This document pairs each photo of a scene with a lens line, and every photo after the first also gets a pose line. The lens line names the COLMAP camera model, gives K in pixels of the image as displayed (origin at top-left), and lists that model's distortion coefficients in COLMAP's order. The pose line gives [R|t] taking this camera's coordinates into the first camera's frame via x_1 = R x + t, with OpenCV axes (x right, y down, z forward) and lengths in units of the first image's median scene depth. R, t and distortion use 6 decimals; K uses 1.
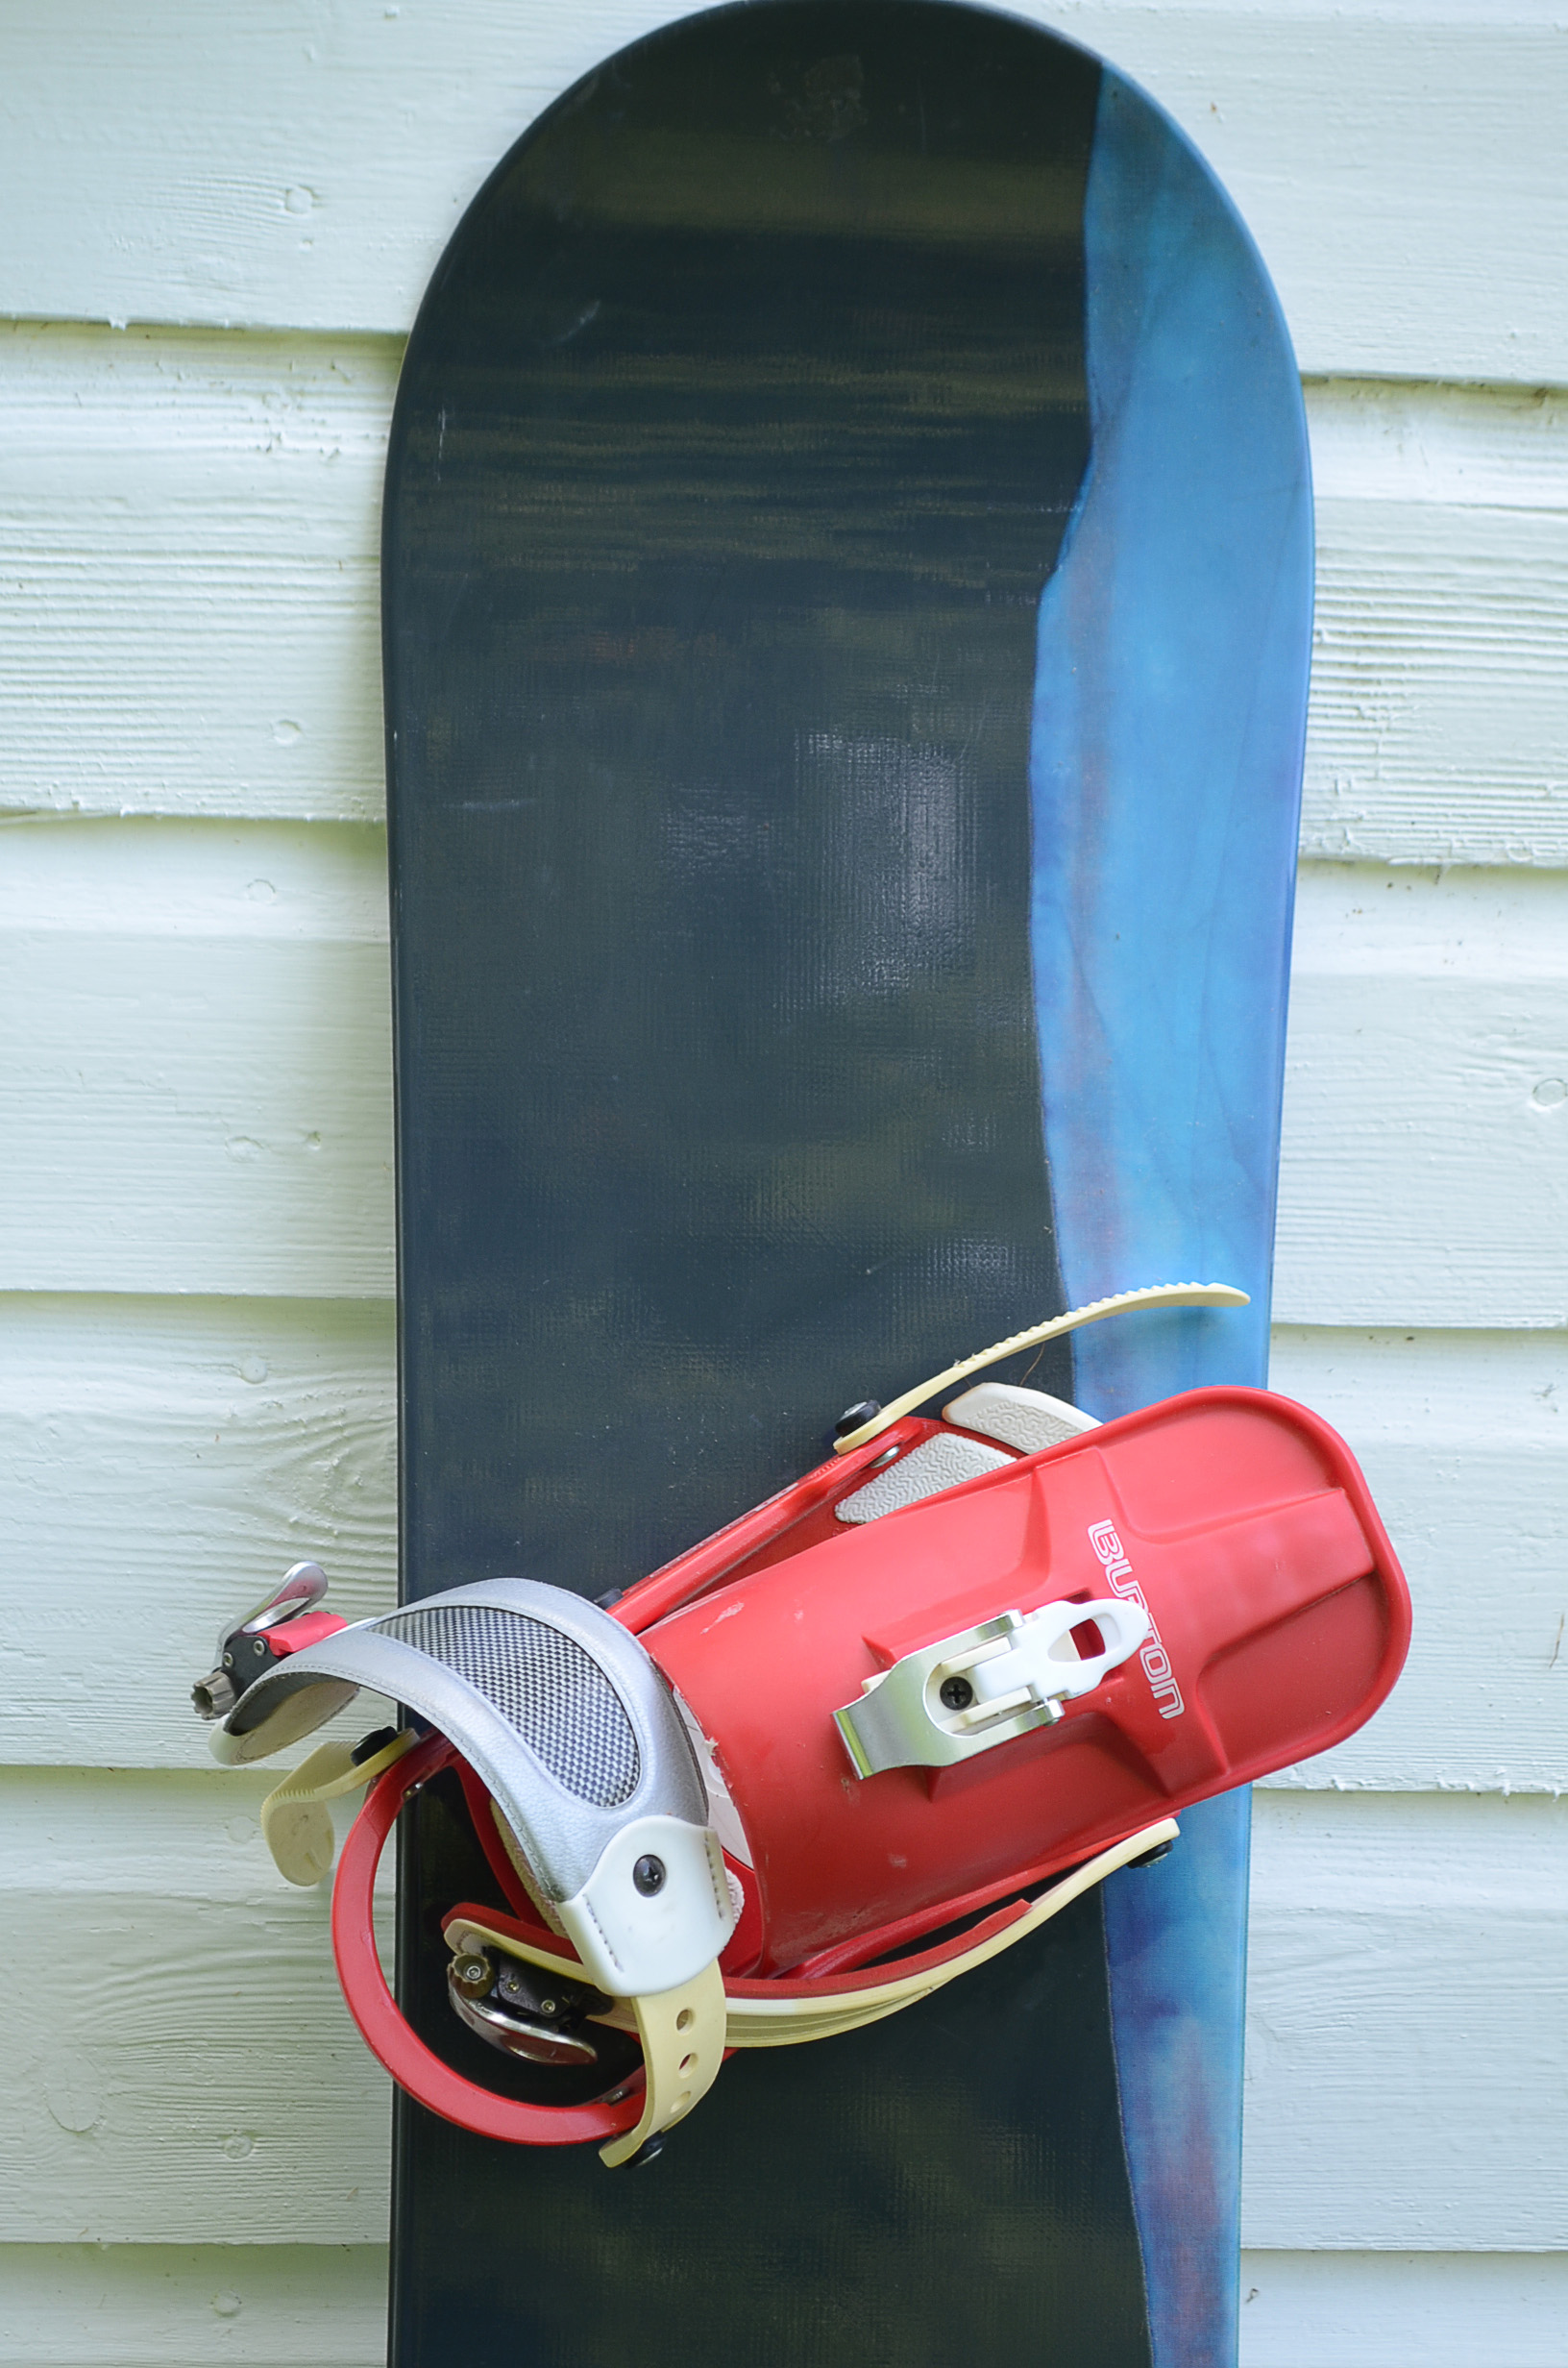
lens RADIAL K [[5031.7, 0, 784.0], [0, 5031.7, 1184.0], [0, 0, 1]] dist [0.047099, 0.001168]
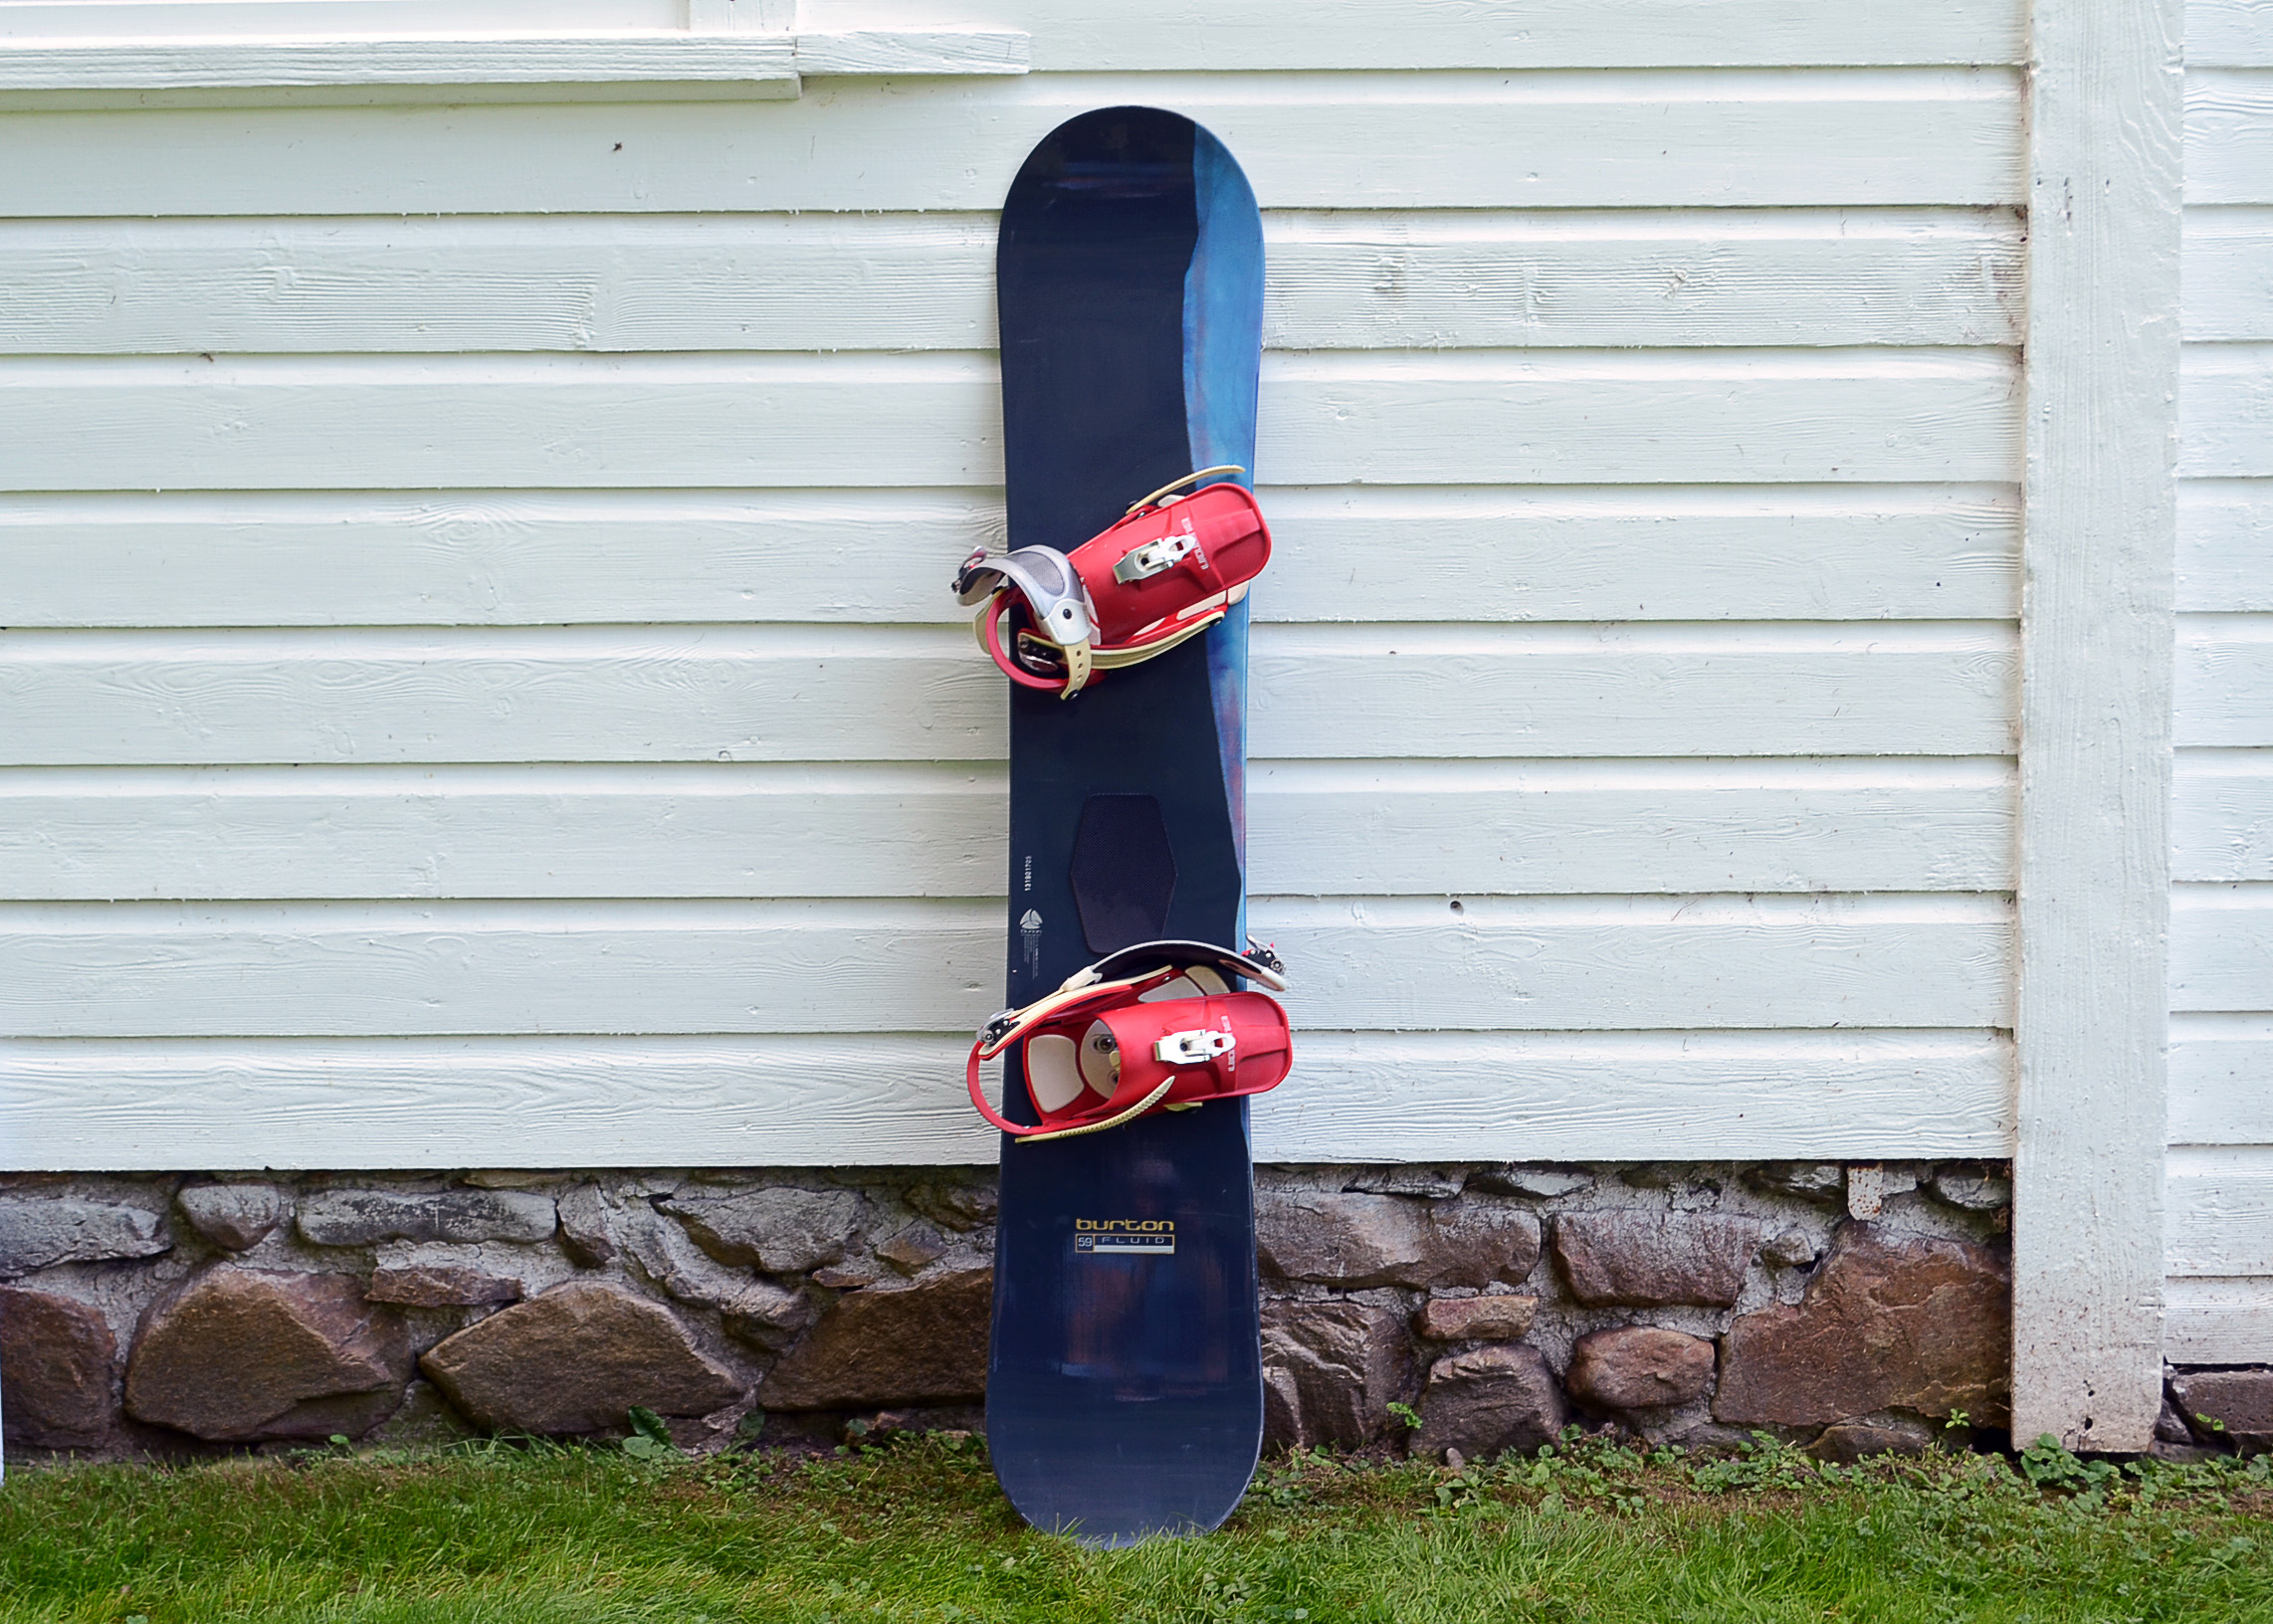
lens RADIAL K [[3771.8, 0, 1159.2], [0, 3771.8, 822.5], [0, 0, 1]] dist [-0.011607, 0.024991]
pose [[0.994176, -0.032258, -0.102831, 0.292750], [0.033132, 0.999428, 0.006797, 0.246425], [0.102553, -0.010165, 0.994676, -1.620338]]
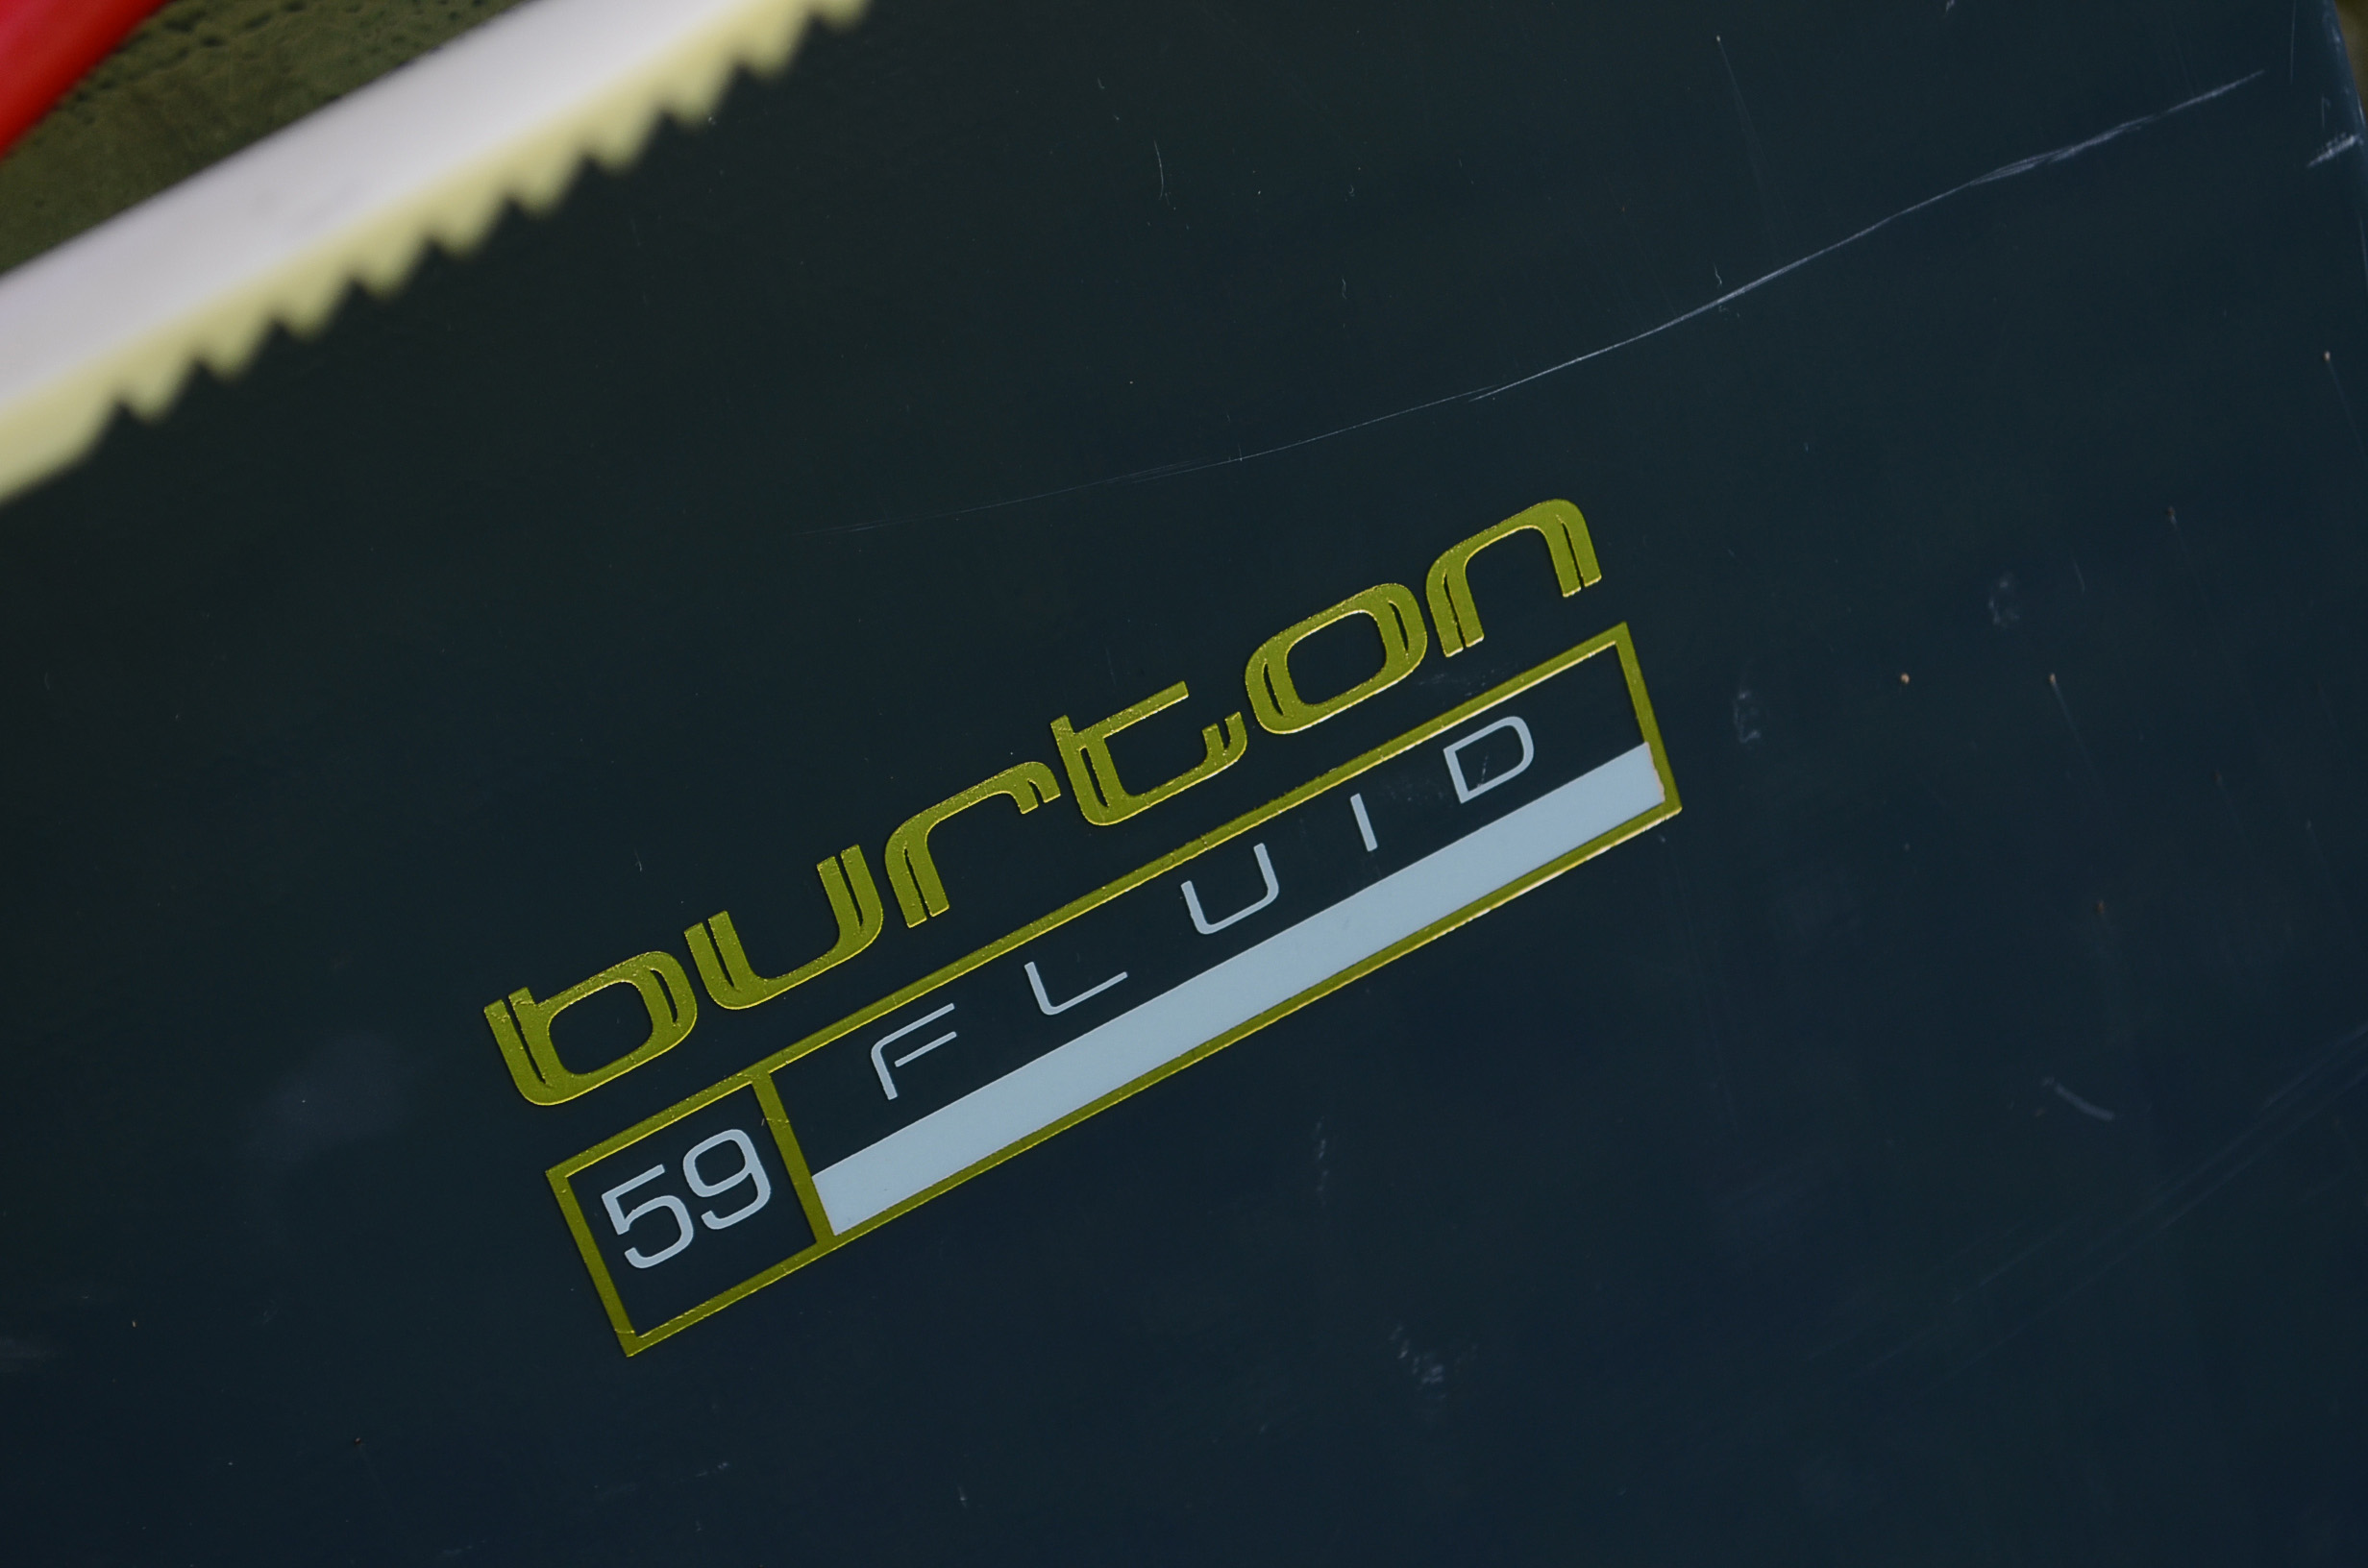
lens RADIAL K [[5031.7, 0, 1184.0], [0, 5031.7, 784.0], [0, 0, 1]] dist [0.047099, 0.001168]
pose [[0.892296, -0.428431, 0.142319, -0.033589], [0.284459, 0.778360, 0.559677, 0.387099], [-0.350558, -0.458914, 0.816399, 0.691784]]
